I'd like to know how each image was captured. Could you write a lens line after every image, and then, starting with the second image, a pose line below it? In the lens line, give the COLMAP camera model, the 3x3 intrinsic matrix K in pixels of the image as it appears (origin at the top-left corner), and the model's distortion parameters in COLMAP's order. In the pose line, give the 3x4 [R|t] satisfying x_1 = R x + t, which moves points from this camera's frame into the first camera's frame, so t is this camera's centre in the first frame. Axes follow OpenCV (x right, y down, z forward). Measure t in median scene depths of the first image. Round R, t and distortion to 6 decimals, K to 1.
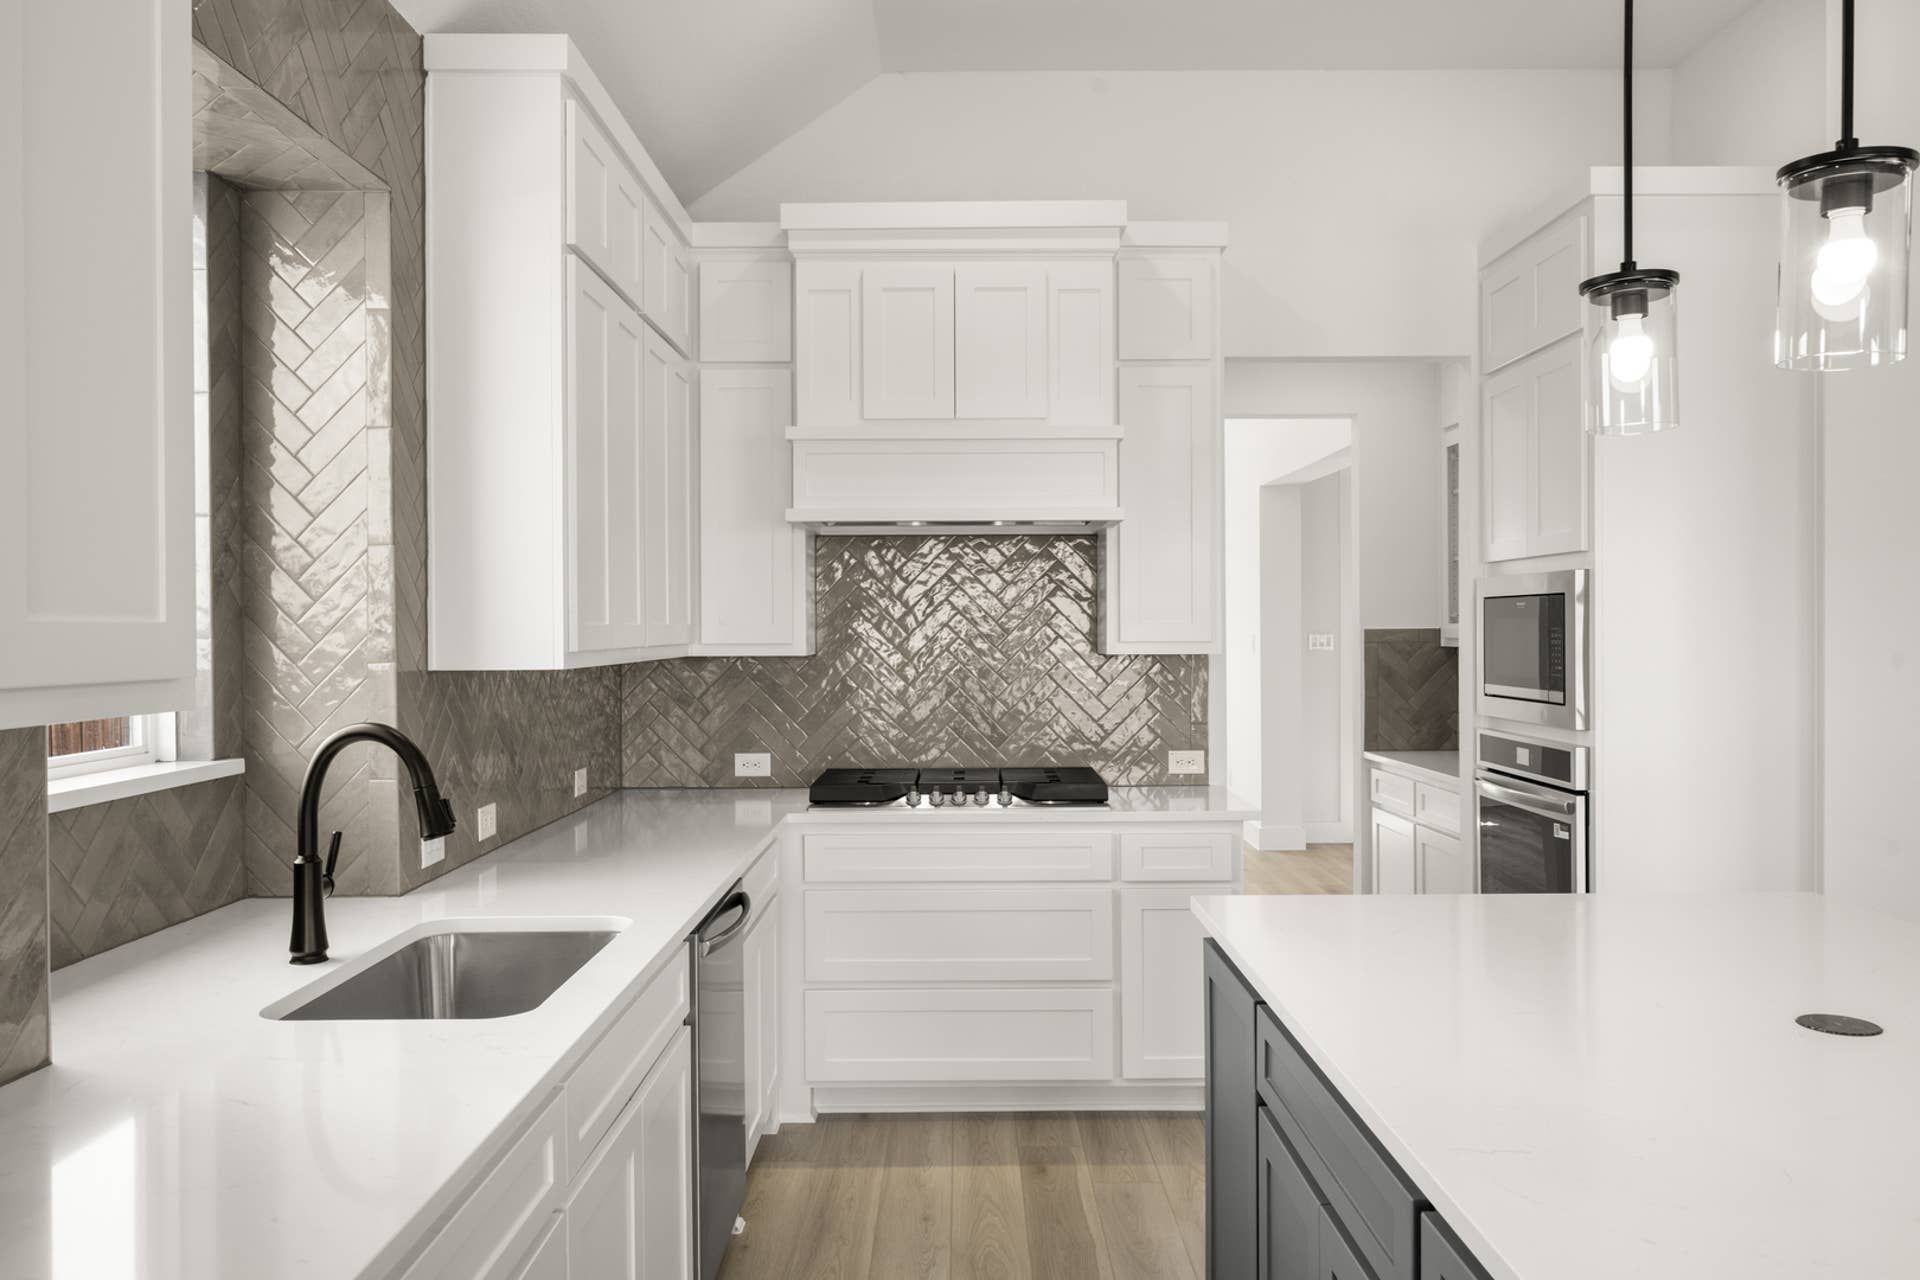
lens RADIAL K [[1394.7, 0, 959.6], [0, 1394.7, 639.5], [0, 0, 1]] dist [-0.015997, 0.015113]
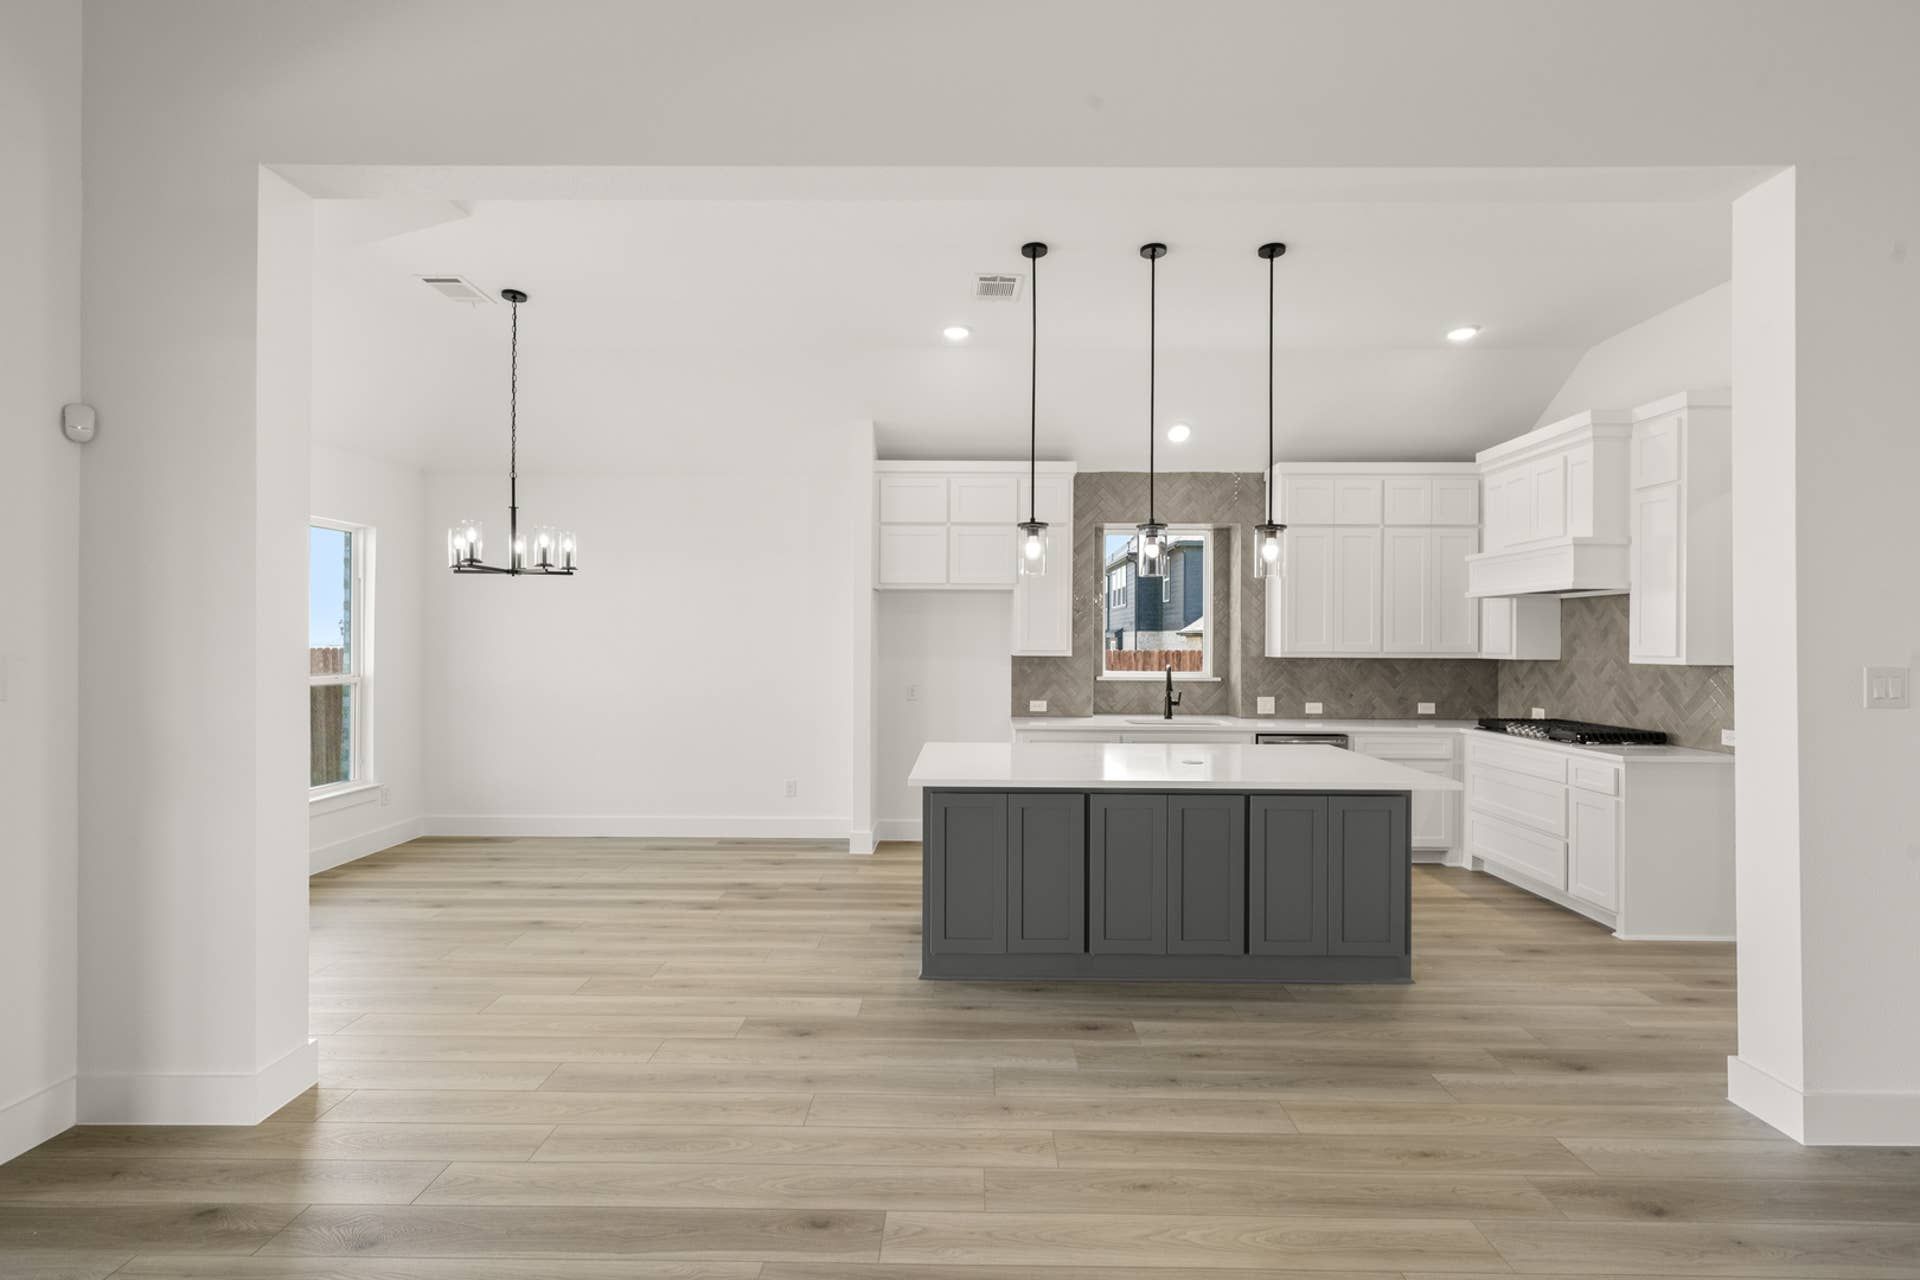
lens RADIAL K [[846.0, 0, 962.6], [0, 846.0, 641.9], [0, 0, 1]] dist [0.000915, 0.000332]
pose [[-0.013239, 0.003157, -0.999907, 1.170893], [-0.014255, 0.999893, 0.003346, -0.007135], [0.999811, 0.014298, -0.013192, 0.197221]]
